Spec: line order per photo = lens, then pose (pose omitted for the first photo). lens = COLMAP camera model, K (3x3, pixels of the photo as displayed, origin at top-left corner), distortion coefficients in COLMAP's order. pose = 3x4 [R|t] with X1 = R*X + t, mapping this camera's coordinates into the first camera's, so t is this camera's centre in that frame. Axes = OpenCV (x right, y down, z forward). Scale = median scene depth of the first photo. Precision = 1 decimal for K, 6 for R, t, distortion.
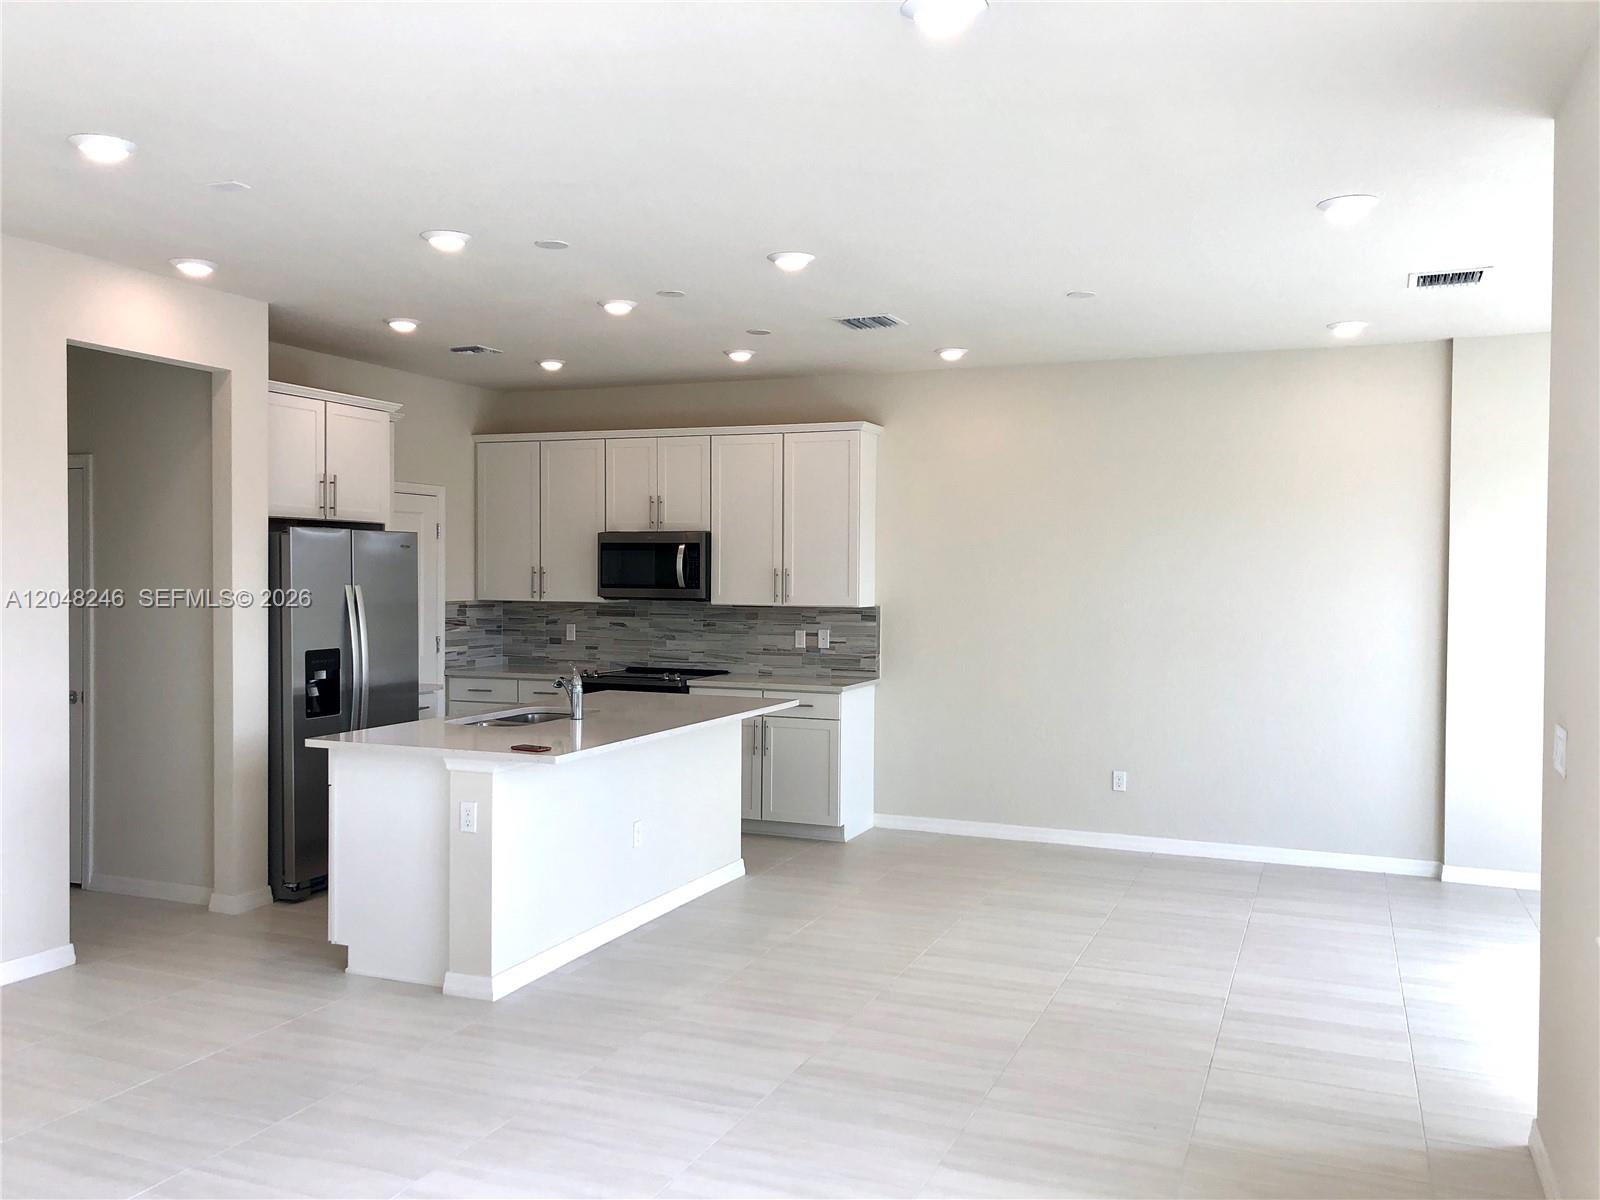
lens RADIAL K [[1315.2, 0, 800.0], [0, 1315.2, 600.0], [0, 0, 1]] dist [0.018671, -0.003605]
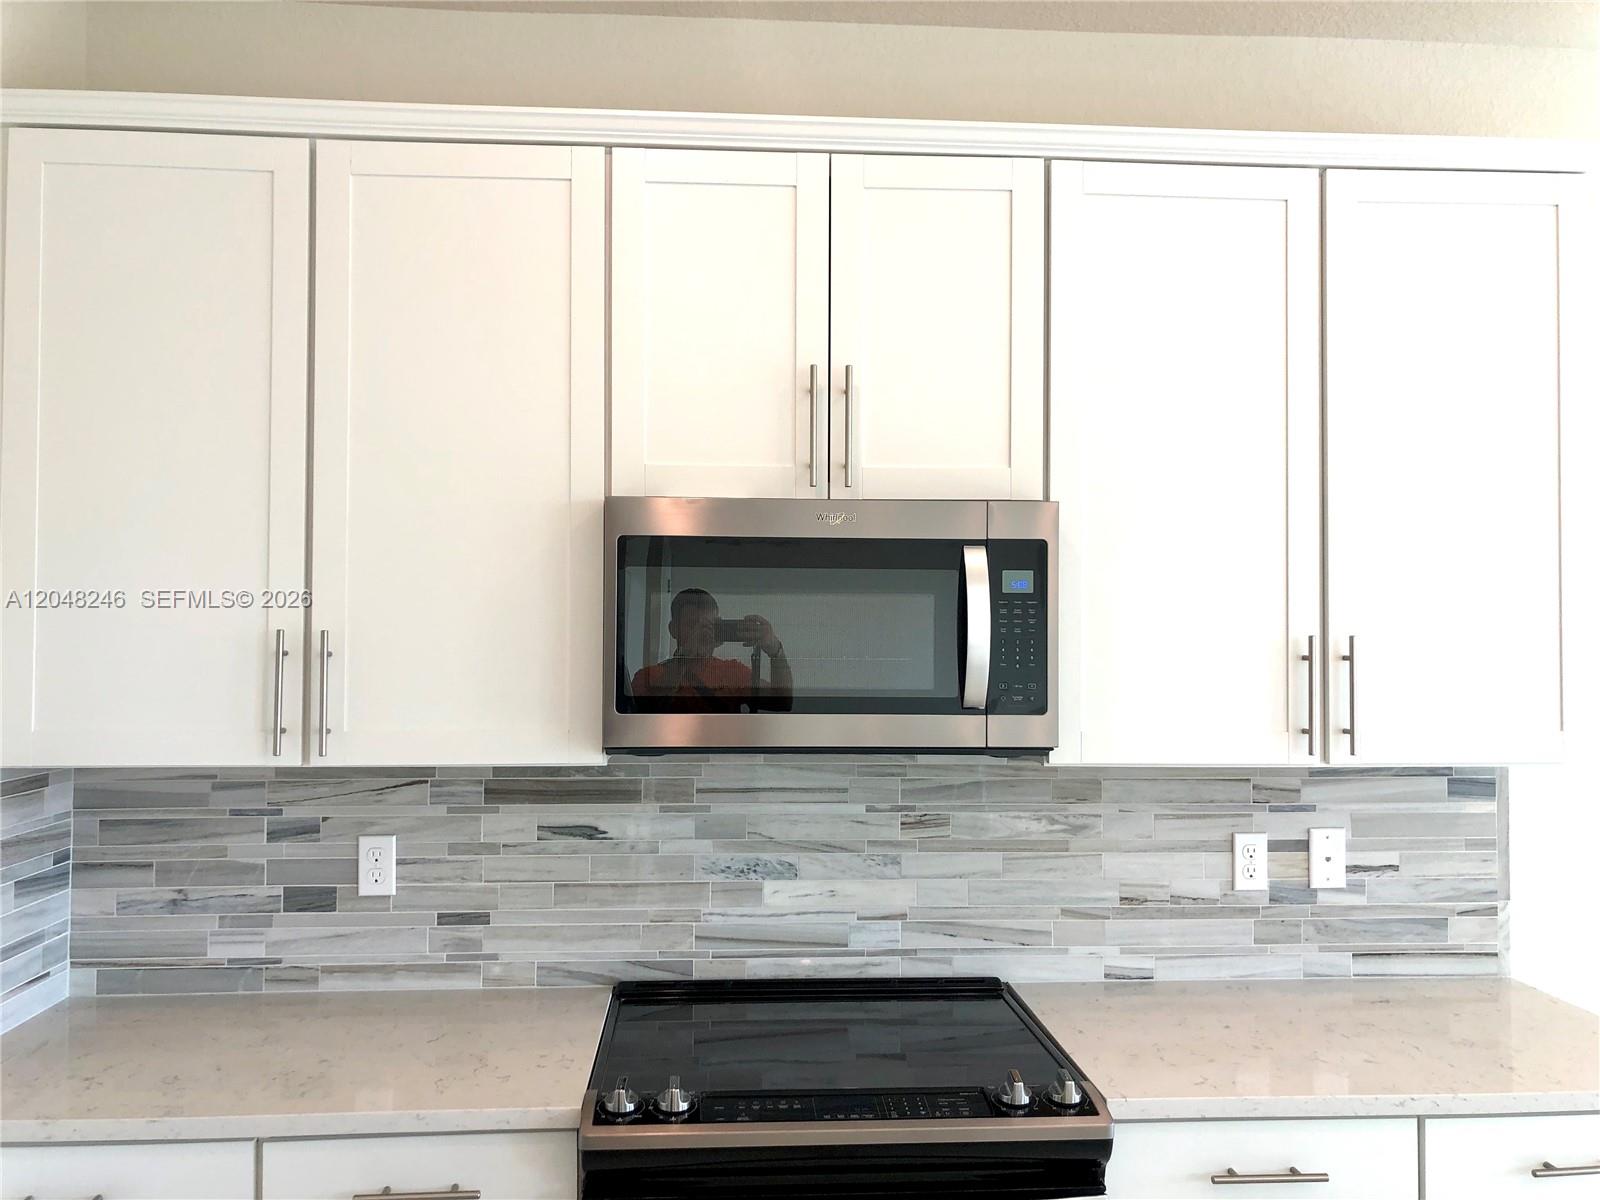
lens RADIAL K [[1315.2, 0, 800.0], [0, 1315.2, 600.0], [0, 0, 1]] dist [0.018671, -0.003605]
pose [[0.898022, 0.009726, 0.439843, -0.227832], [0.010614, 0.998986, -0.043759, -0.019229], [-0.439823, 0.043965, 0.897008, 0.744467]]
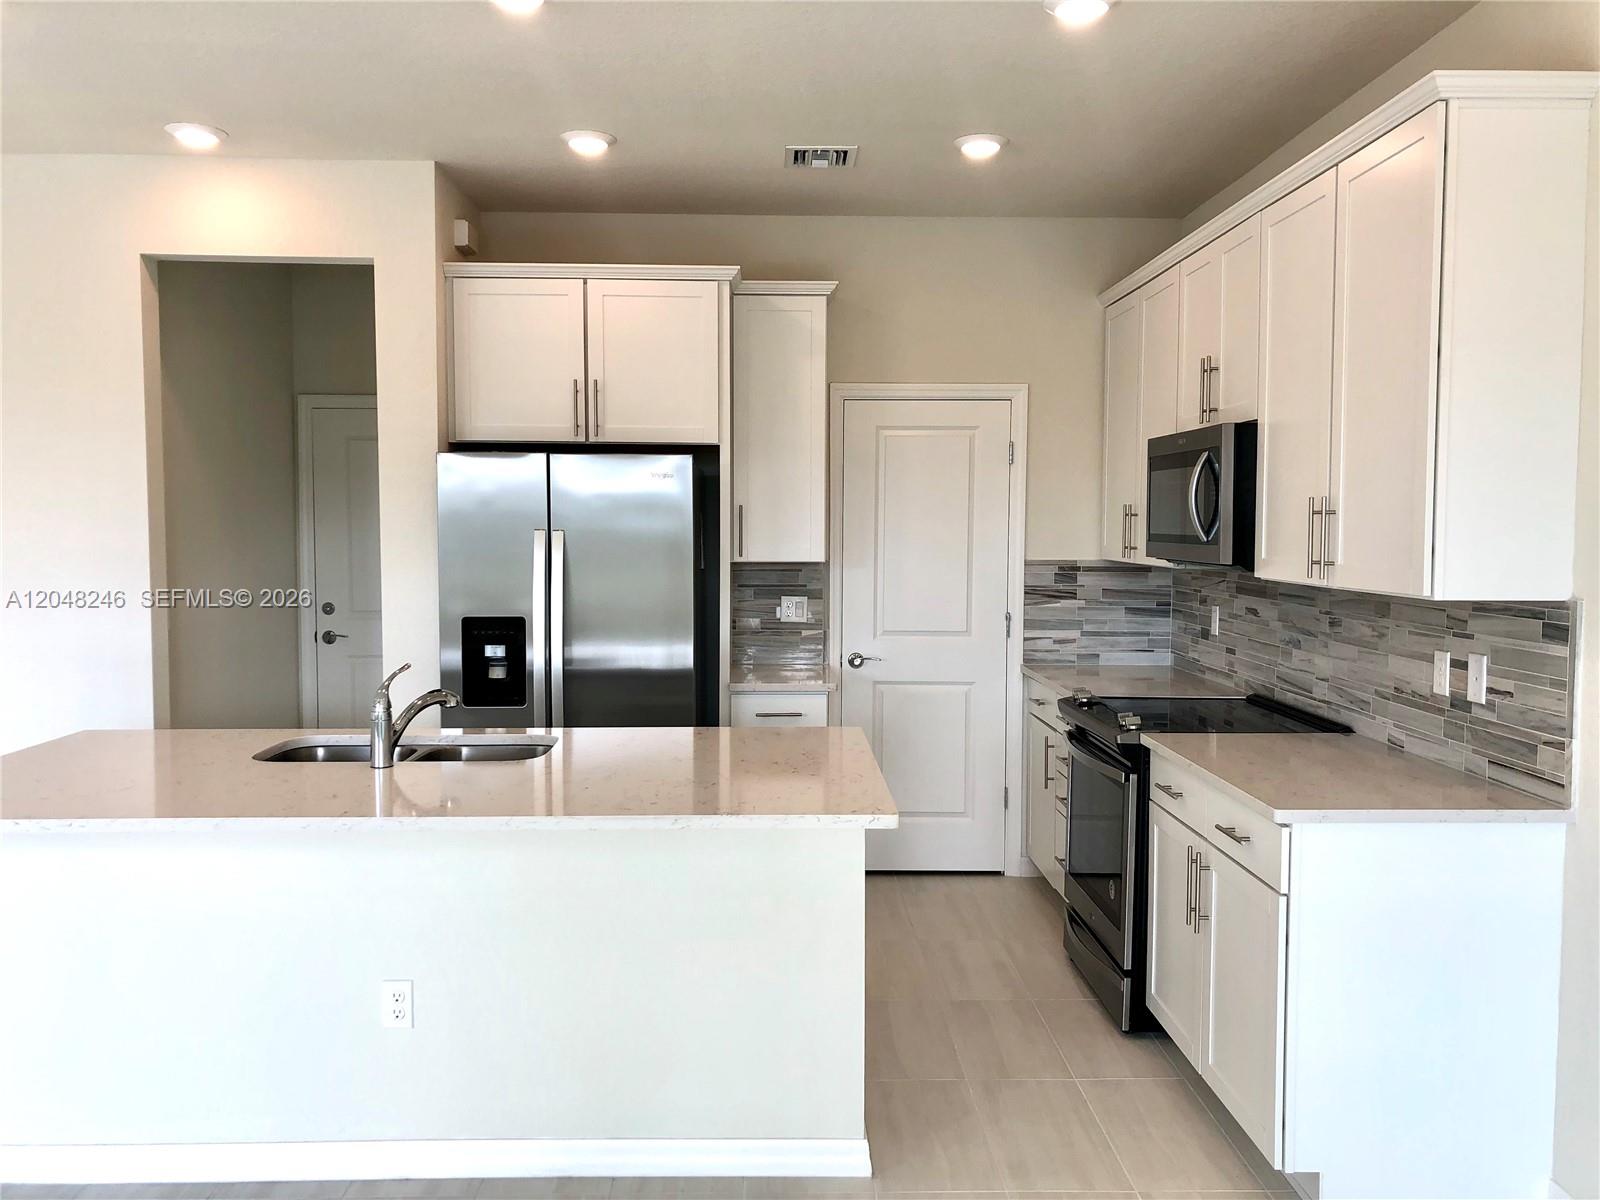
lens RADIAL K [[1298.8, 0, 800.0], [0, 1298.8, 600.0], [0, 0, 1]] dist [0.034274, -0.000493]
pose [[0.399932, 0.051218, -0.915113, 0.280368], [-0.019859, 0.998687, 0.047216, -0.007506], [0.916330, -0.000710, 0.400424, 0.642383]]
